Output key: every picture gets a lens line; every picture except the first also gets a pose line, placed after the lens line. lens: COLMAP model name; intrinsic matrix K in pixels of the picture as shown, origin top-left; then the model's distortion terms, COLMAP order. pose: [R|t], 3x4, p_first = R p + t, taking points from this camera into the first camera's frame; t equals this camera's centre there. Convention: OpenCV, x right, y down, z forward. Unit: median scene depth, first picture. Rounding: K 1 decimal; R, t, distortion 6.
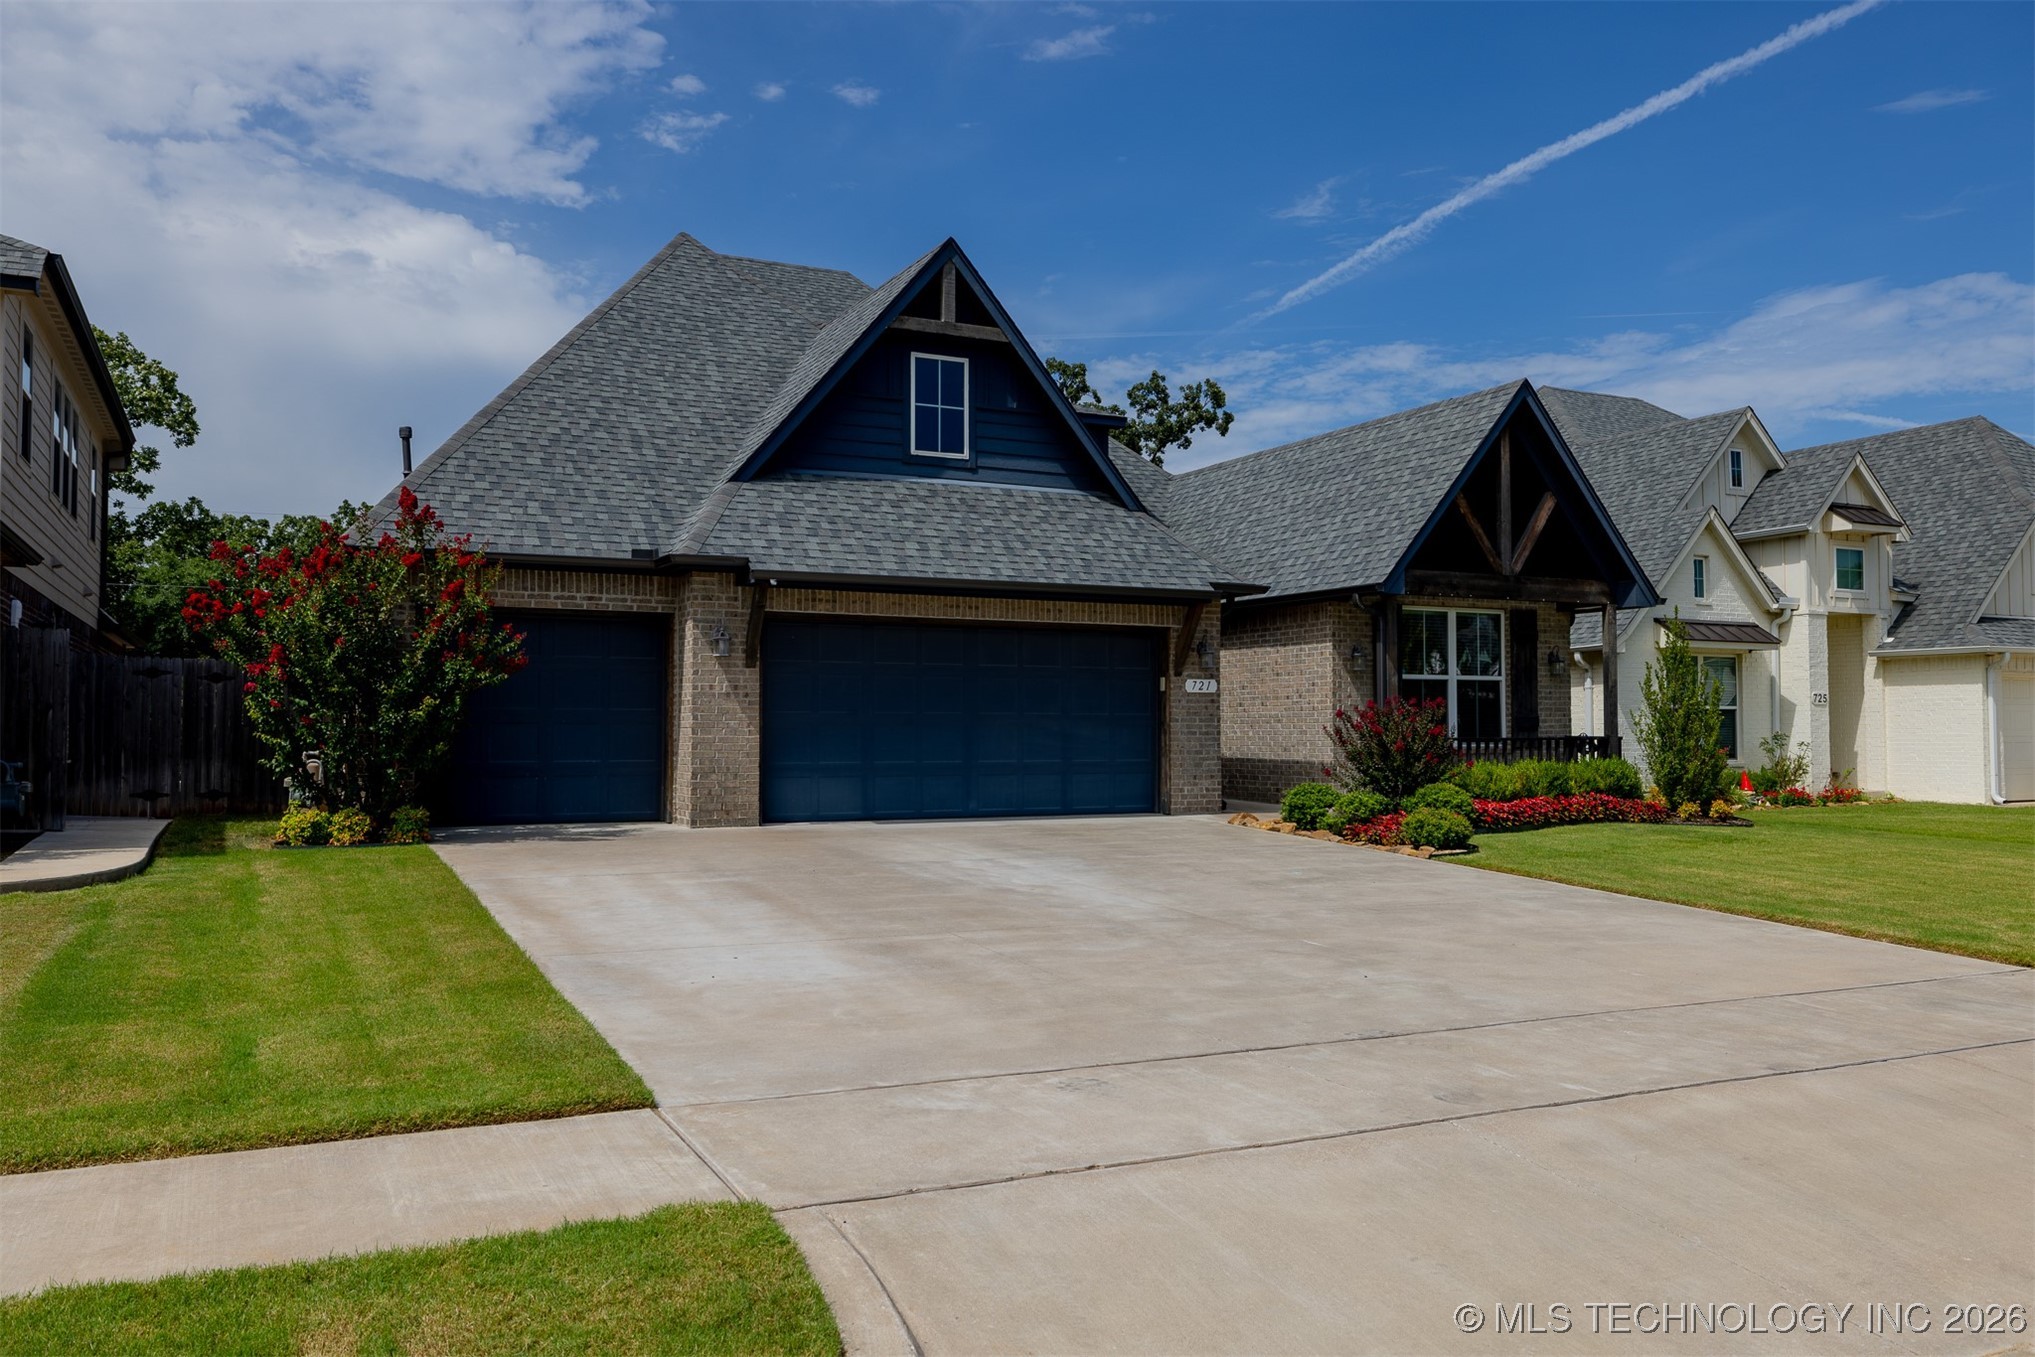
lens RADIAL K [[1475.5, 0, 1003.1], [0, 1475.5, 679.8], [0, 0, 1]] dist [-0.003592, 0.001501]
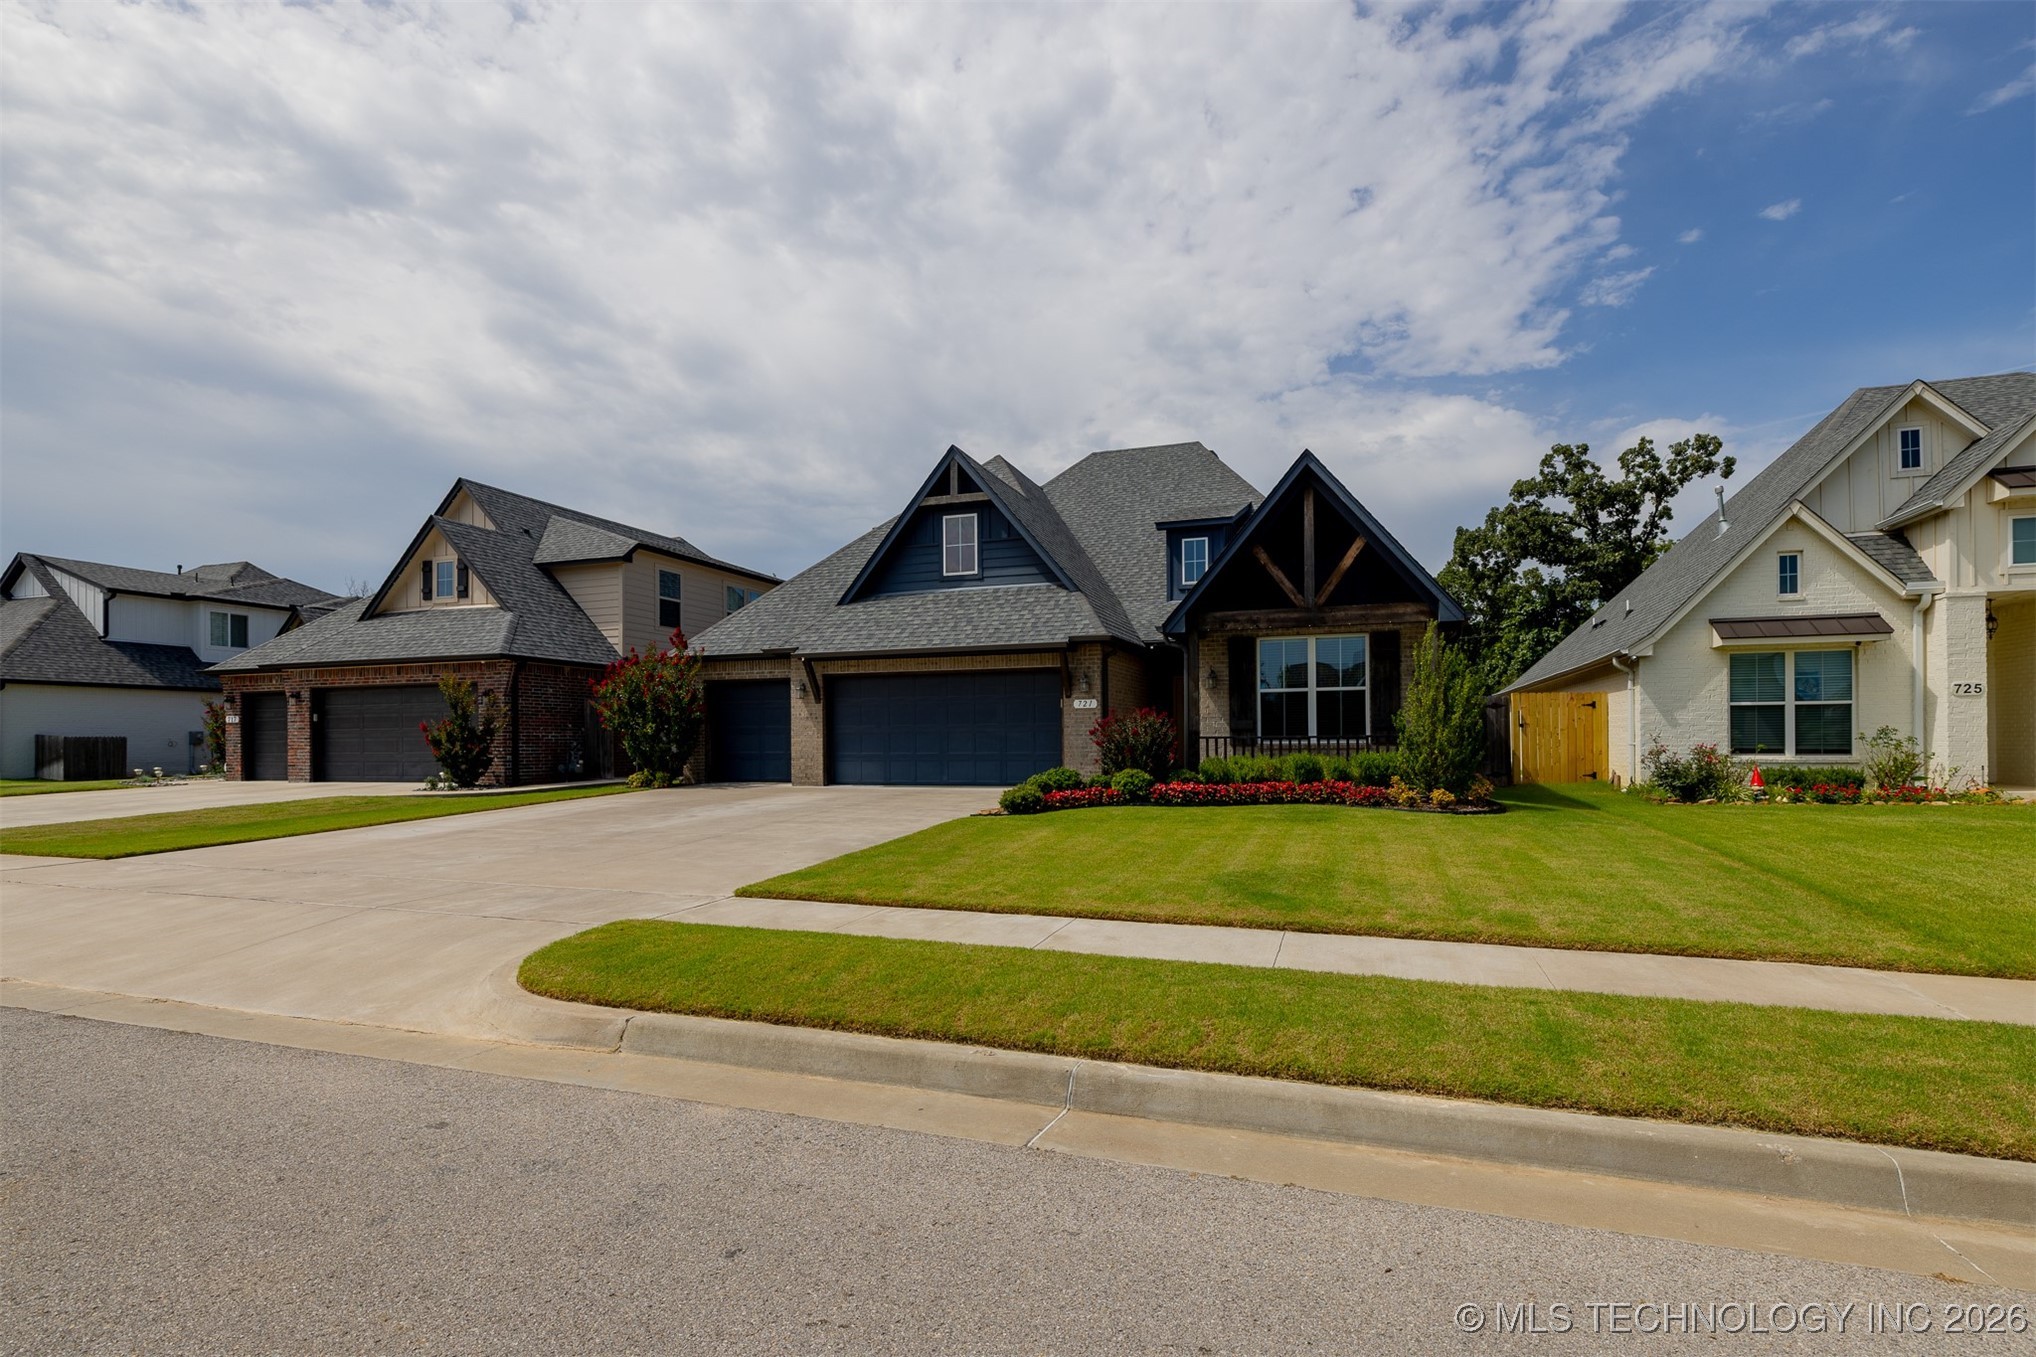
lens RADIAL K [[969.1, 0, 1046.3], [0, 969.1, 740.7], [0, 0, 1]] dist [0.001881, -0.000423]
pose [[0.722741, -0.008662, -0.691065, 0.777841], [0.031448, 0.999298, 0.020364, 0.020096], [0.690404, -0.036451, 0.722506, 0.244255]]
